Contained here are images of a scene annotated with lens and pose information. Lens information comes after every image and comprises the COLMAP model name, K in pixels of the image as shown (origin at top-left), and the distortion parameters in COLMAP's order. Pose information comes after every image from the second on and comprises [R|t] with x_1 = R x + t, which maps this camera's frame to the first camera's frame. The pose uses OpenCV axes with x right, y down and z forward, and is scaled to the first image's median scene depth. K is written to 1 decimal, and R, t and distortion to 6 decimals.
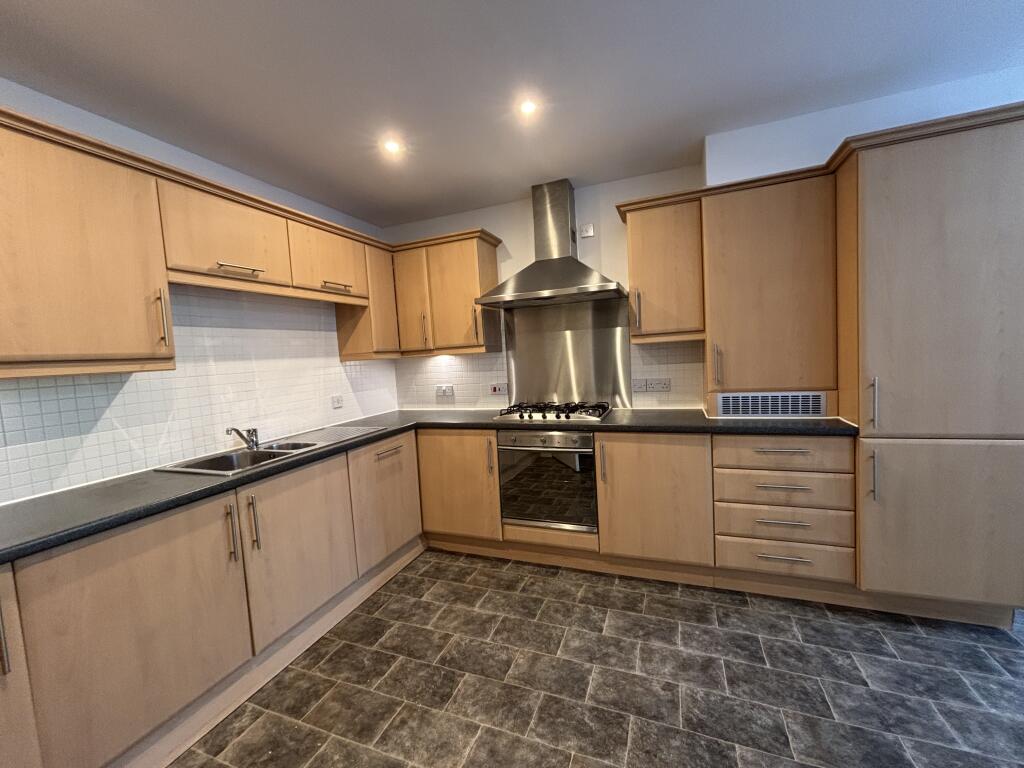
lens RADIAL K [[411.6, 0, 514.8], [0, 411.6, 381.1], [0, 0, 1]] dist [-0.000622, 0.001217]
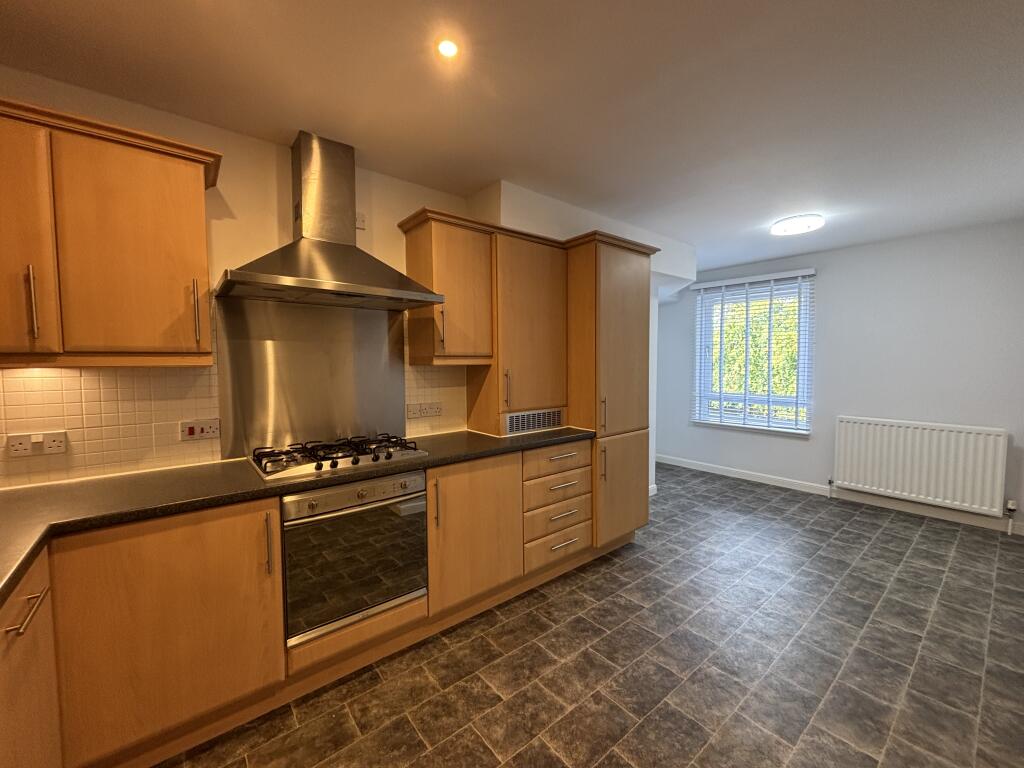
lens RADIAL K [[411.6, 0, 509.3], [0, 411.6, 381.9], [0, 0, 1]] dist [-0.000622, 0.001217]
pose [[0.498174, 0.014681, 0.866953, -0.469948], [0.036763, 0.998600, -0.038035, -0.014532], [-0.866298, 0.050820, 0.496936, 0.465033]]
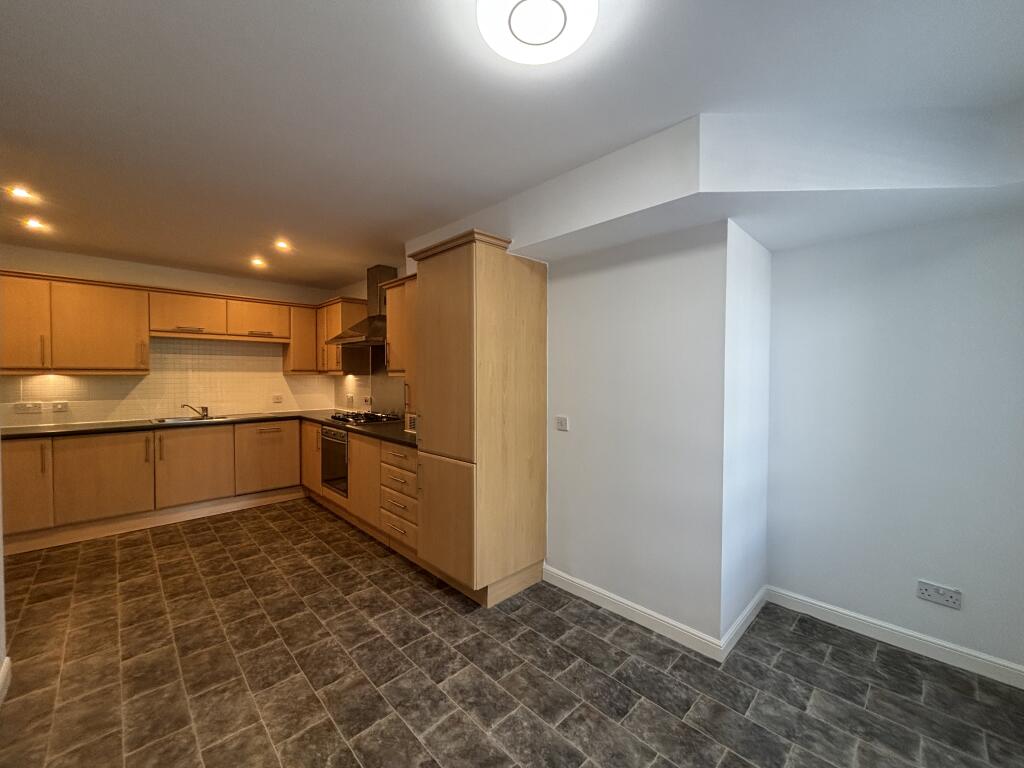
lens RADIAL K [[411.6, 0, 513.8], [0, 411.6, 386.8], [0, 0, 1]] dist [-0.000622, 0.001217]
pose [[0.908292, 0.076831, -0.411220, 1.475999], [-0.086924, 0.996198, -0.005869, -0.095202], [0.409206, 0.041076, 0.911517, -0.176822]]
